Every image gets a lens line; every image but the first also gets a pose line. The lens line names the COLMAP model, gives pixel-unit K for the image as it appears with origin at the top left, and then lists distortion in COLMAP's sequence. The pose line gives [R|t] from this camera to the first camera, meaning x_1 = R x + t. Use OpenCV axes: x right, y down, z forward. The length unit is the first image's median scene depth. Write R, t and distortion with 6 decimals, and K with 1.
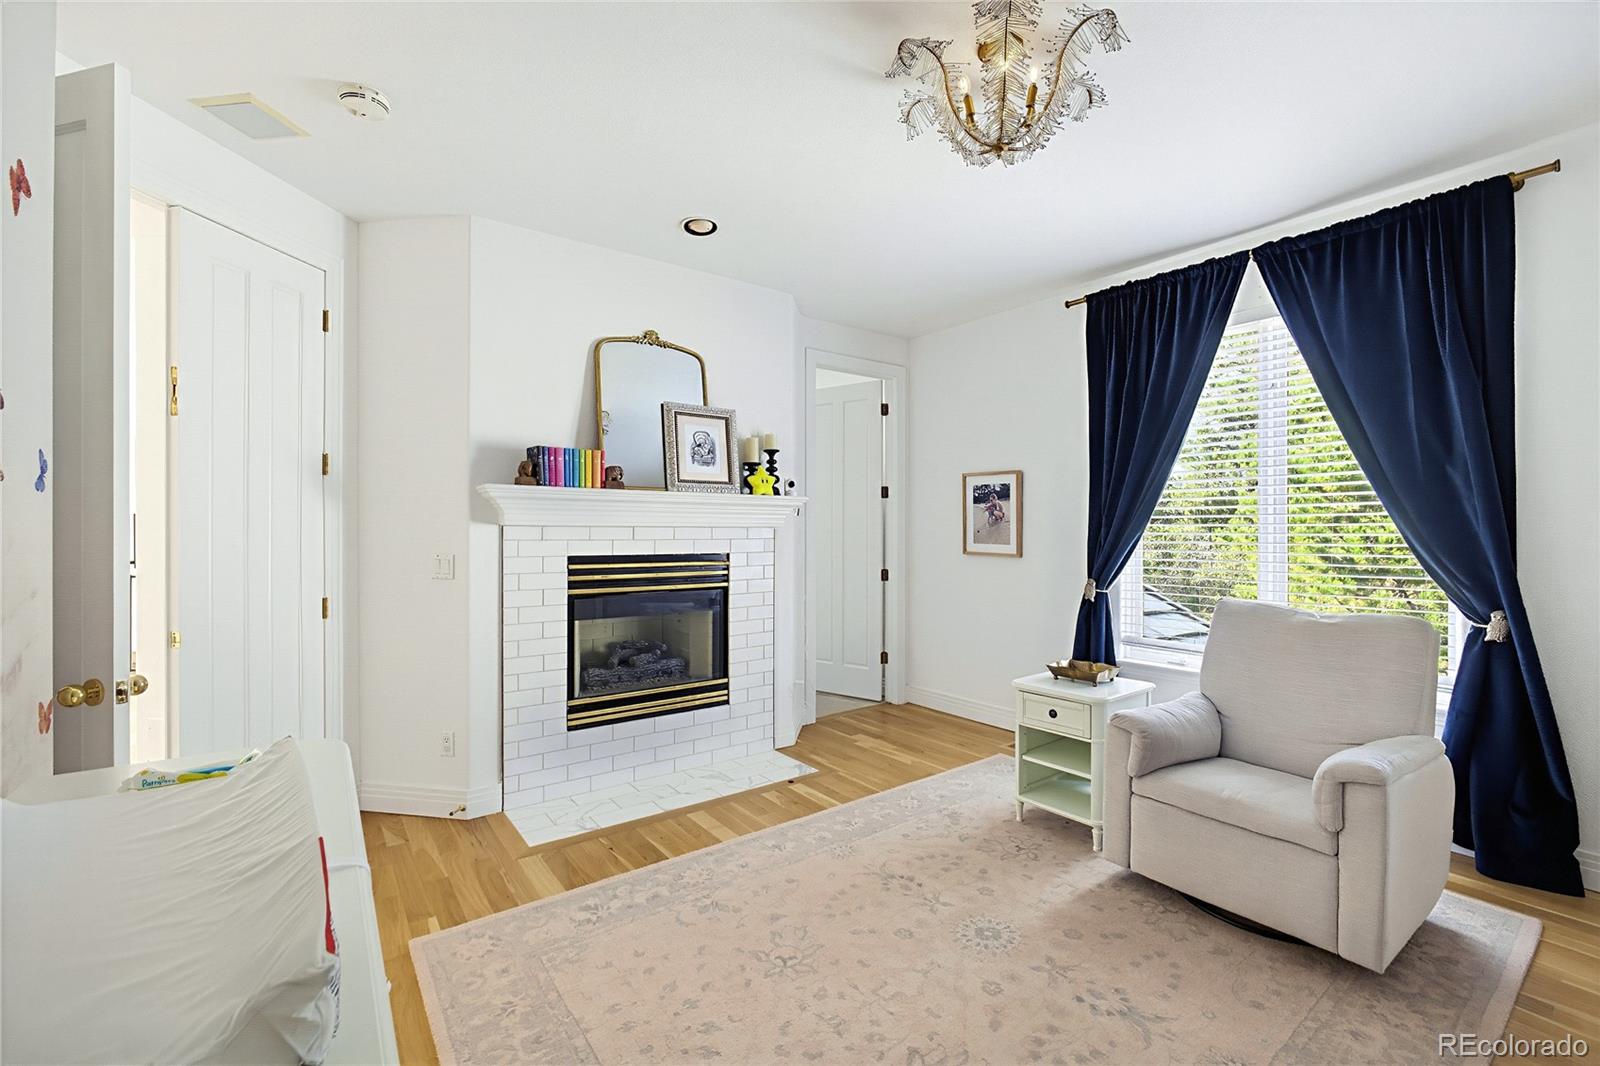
lens RADIAL K [[684.3, 0, 801.1], [0, 684.3, 528.4], [0, 0, 1]] dist [-0.013021, 0.000646]
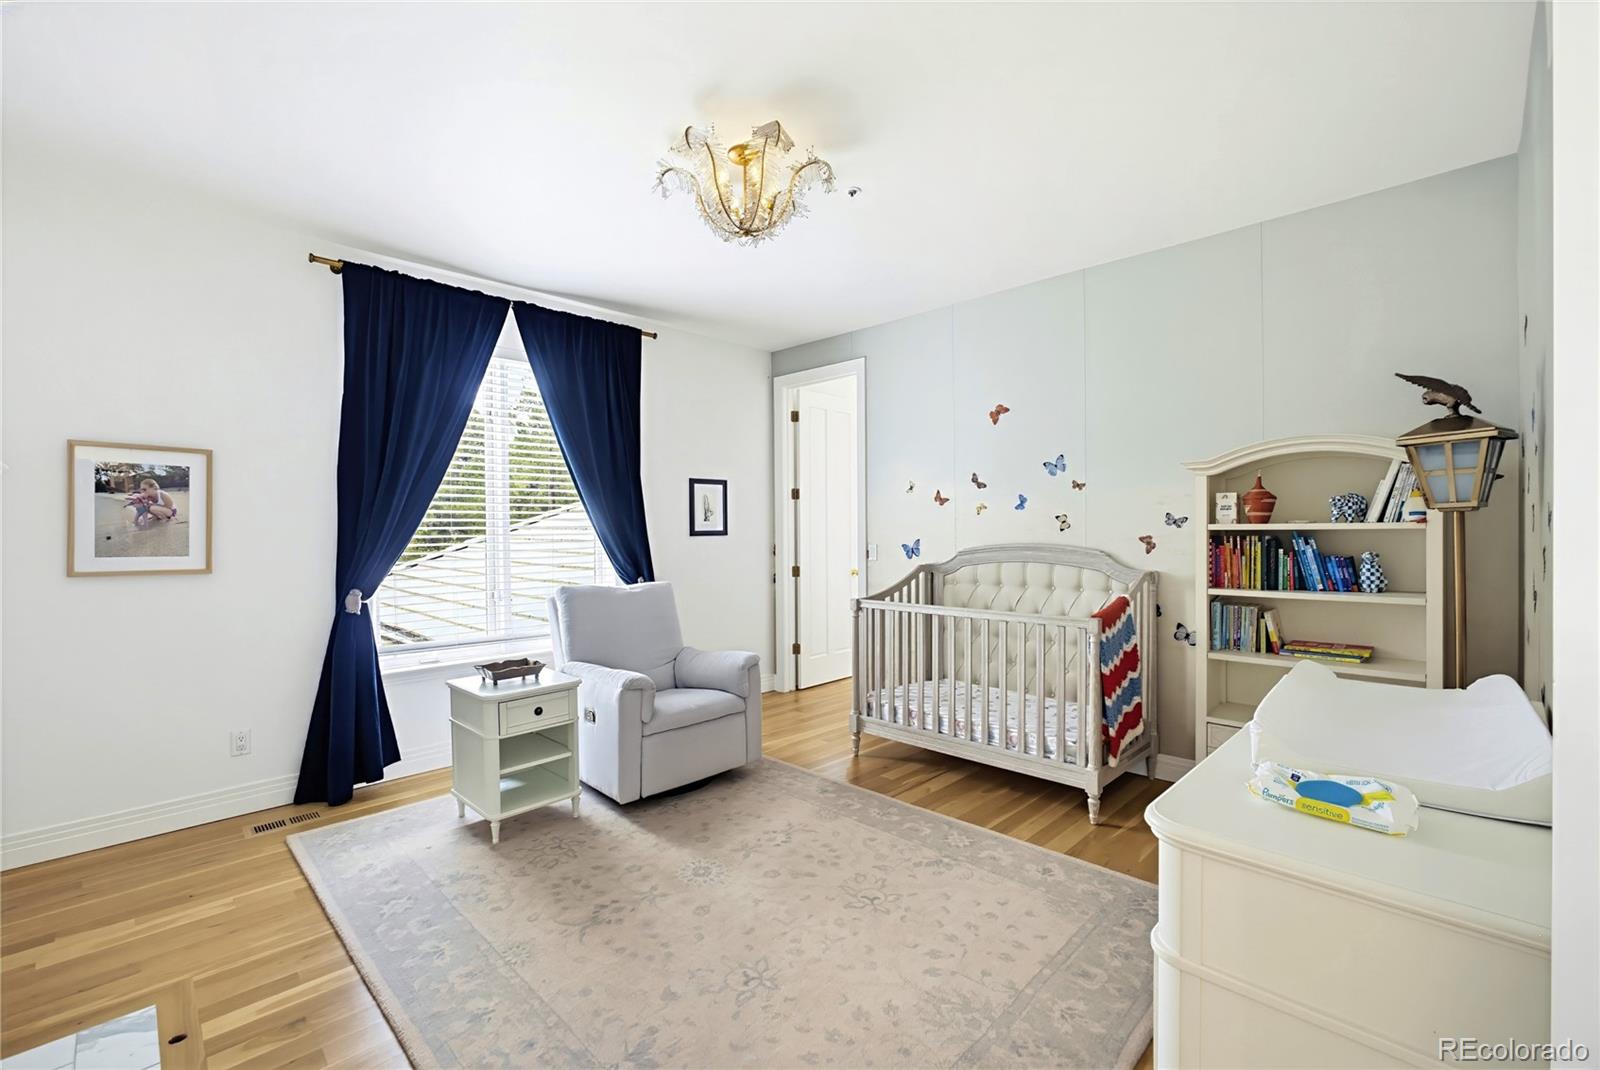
lens RADIAL K [[684.3, 0, 801.1], [0, 684.3, 530.4], [0, 0, 1]] dist [-0.013021, 0.000646]
pose [[-0.150918, -0.005246, 0.988532, -0.555963], [0.003631, 0.999976, 0.005861, -0.004733], [-0.988540, 0.004473, -0.150896, 0.601793]]
